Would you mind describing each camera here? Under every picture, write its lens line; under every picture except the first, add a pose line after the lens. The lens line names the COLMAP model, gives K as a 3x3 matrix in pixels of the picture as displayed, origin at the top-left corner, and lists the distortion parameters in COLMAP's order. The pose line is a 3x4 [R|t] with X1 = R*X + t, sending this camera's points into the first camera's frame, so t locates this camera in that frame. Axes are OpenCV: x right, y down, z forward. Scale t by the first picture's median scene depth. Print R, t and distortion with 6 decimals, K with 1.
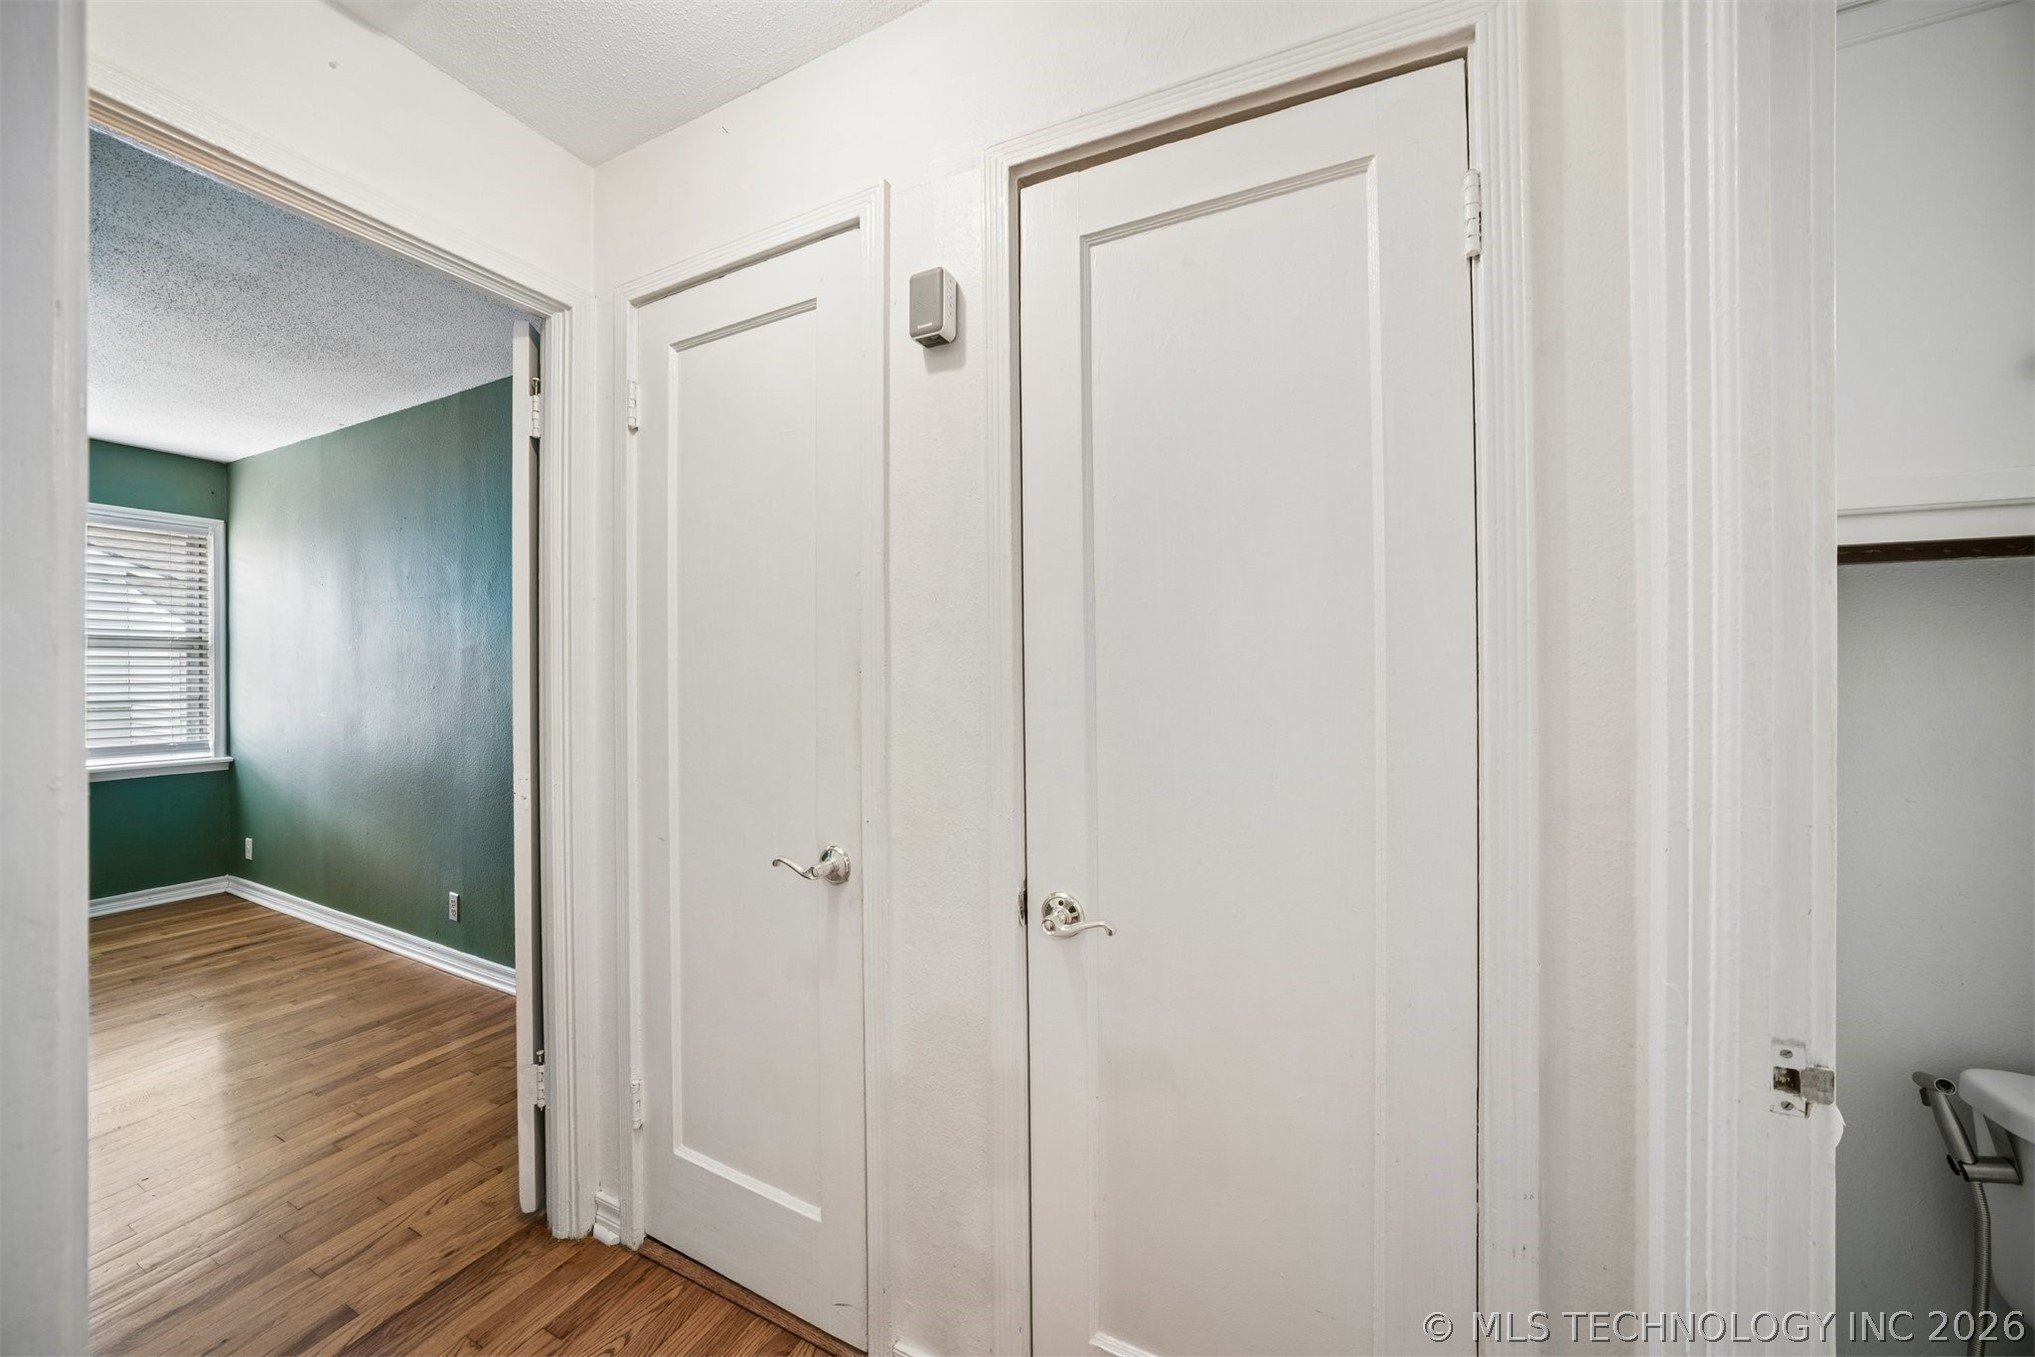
lens RADIAL K [[714.0, 0, 1031.9], [0, 714.0, 671.8], [0, 0, 1]] dist [-0.006398, 0.000839]
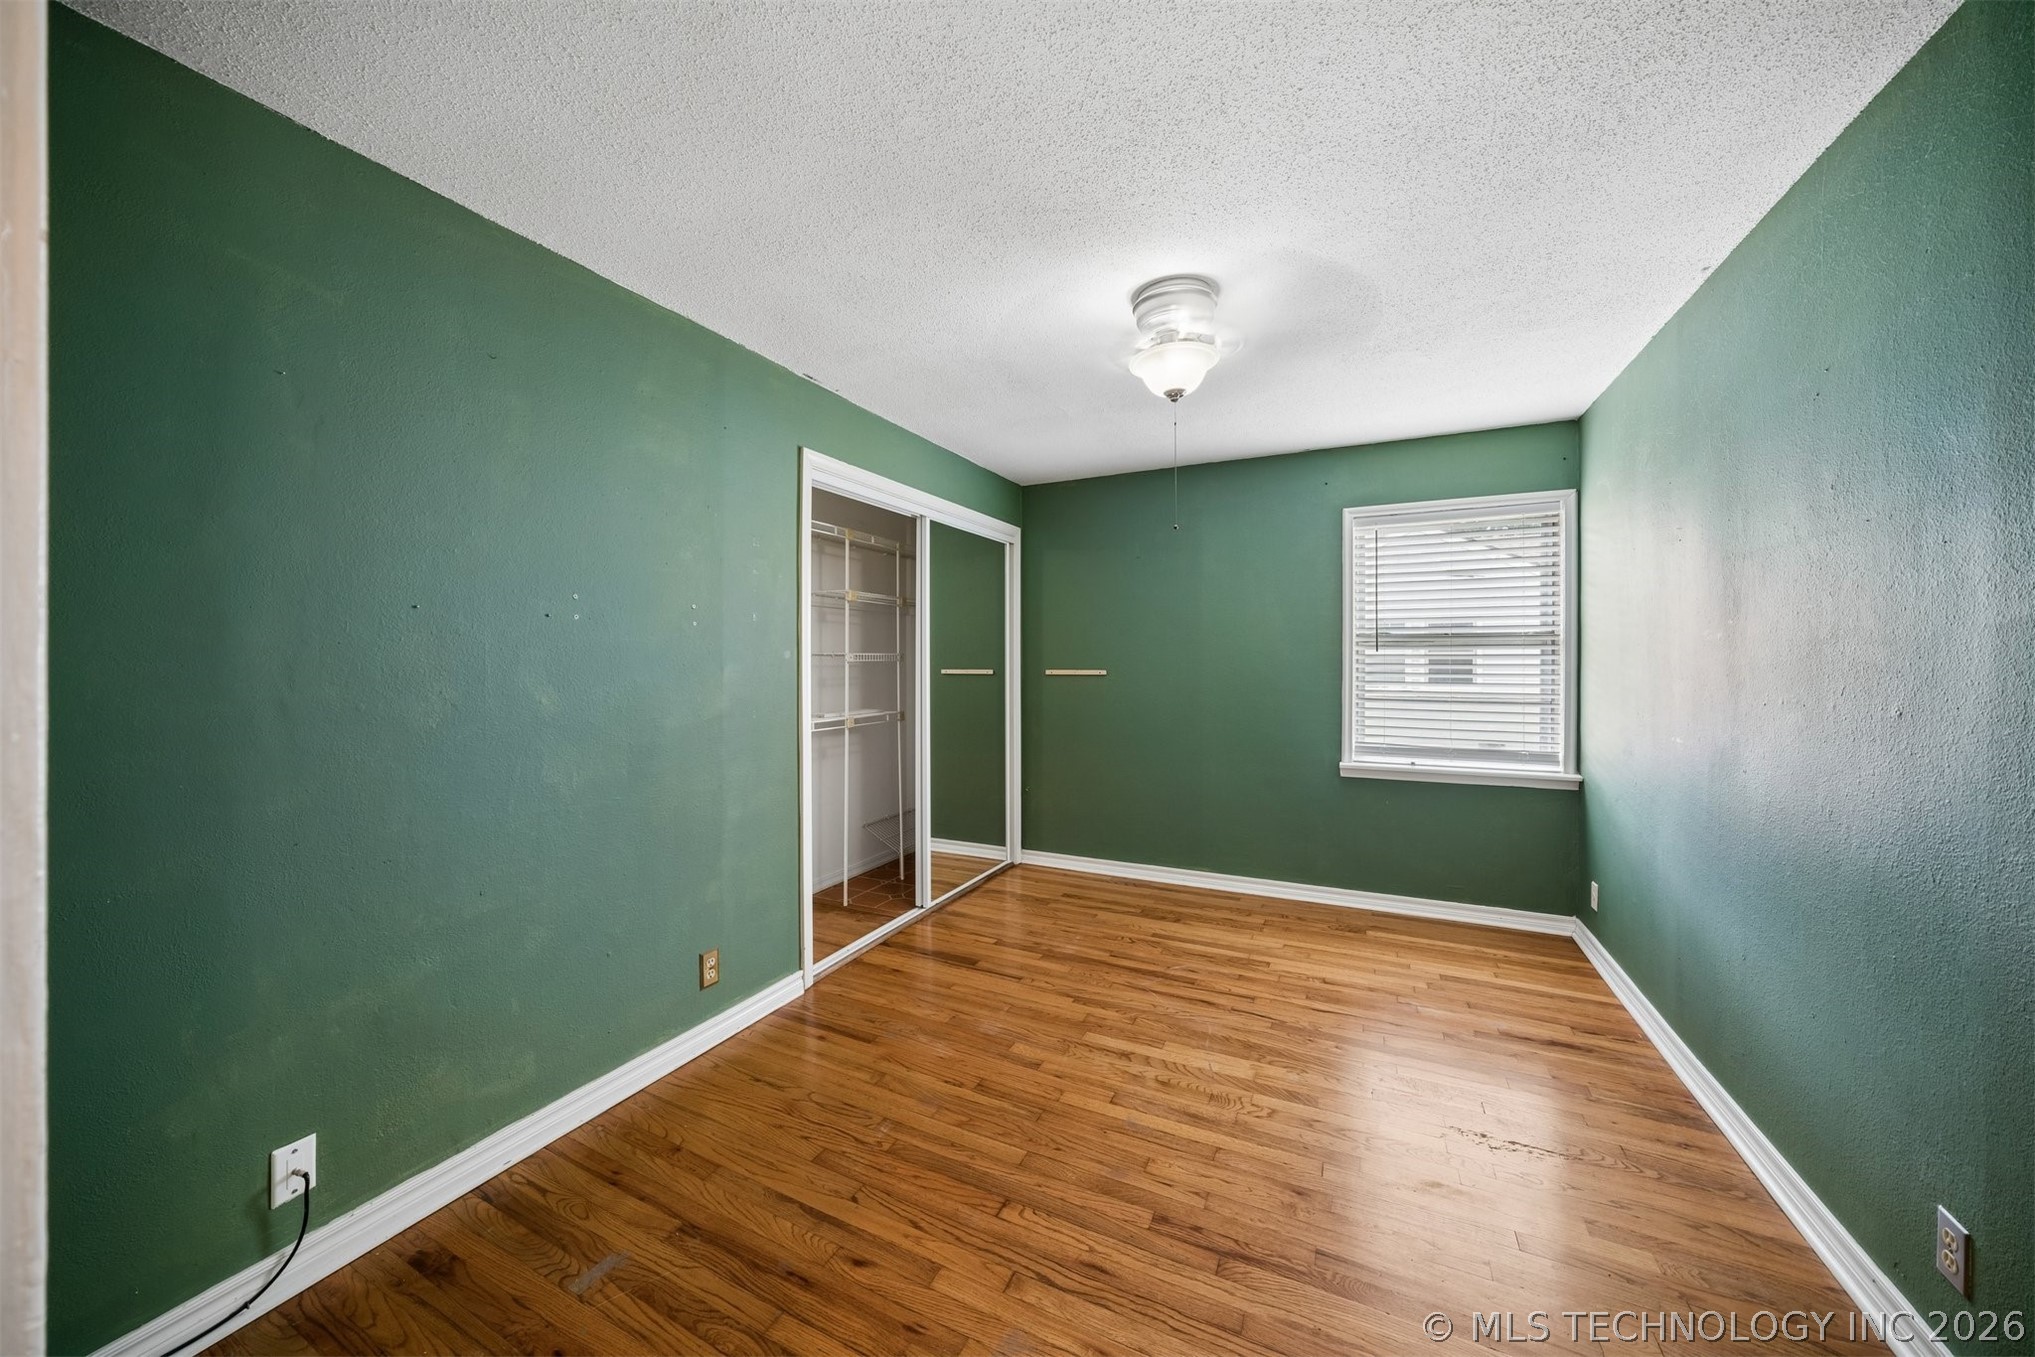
lens RADIAL K [[714.0, 0, 1012.2], [0, 714.0, 675.8], [0, 0, 1]] dist [-0.006398, 0.000839]
pose [[-0.002649, 0.013507, -0.999905, -0.310344], [0.003264, 0.999904, 0.013498, -0.008469], [0.999991, -0.003228, -0.002693, 0.349308]]
